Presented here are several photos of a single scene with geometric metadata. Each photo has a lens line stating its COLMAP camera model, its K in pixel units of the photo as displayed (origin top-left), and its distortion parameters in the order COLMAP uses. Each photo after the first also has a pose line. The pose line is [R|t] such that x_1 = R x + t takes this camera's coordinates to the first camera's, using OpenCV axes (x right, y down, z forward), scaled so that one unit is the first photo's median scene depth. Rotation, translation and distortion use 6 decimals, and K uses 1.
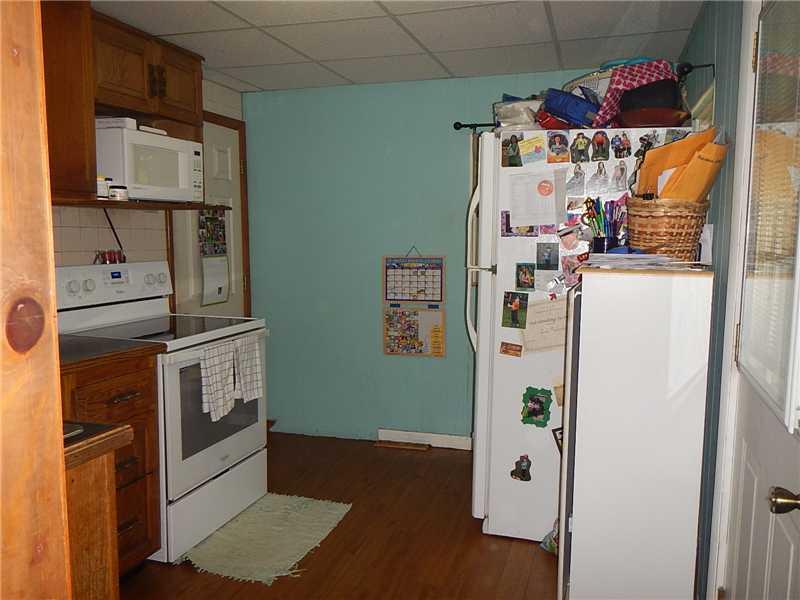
lens RADIAL K [[666.0, 0, 403.7], [0, 666.0, 298.9], [0, 0, 1]] dist [0.005096, 0.006424]
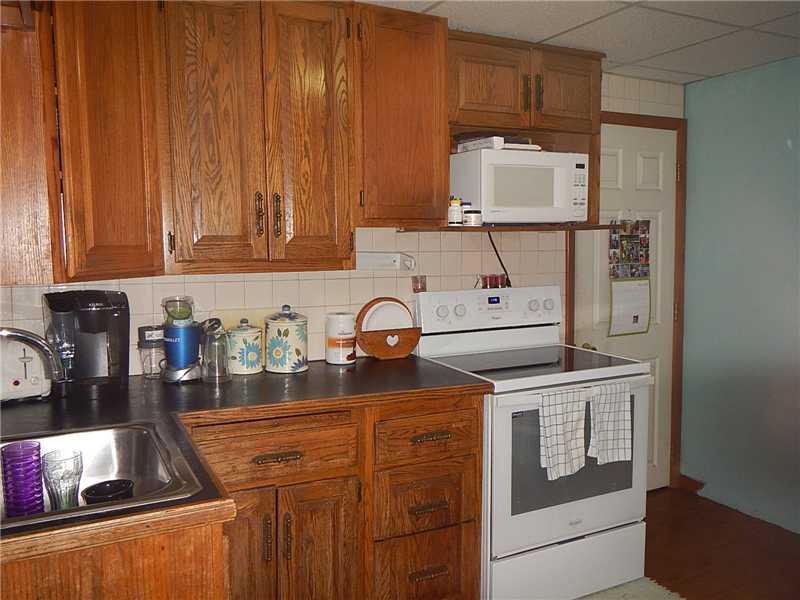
lens RADIAL K [[666.0, 0, 403.7], [0, 666.0, 298.9], [0, 0, 1]] dist [0.005096, 0.006424]
pose [[0.704631, 0.052939, -0.707597, 0.161205], [-0.058443, 0.998155, 0.016478, -0.047003], [0.707163, 0.029743, 0.706424, 0.231886]]
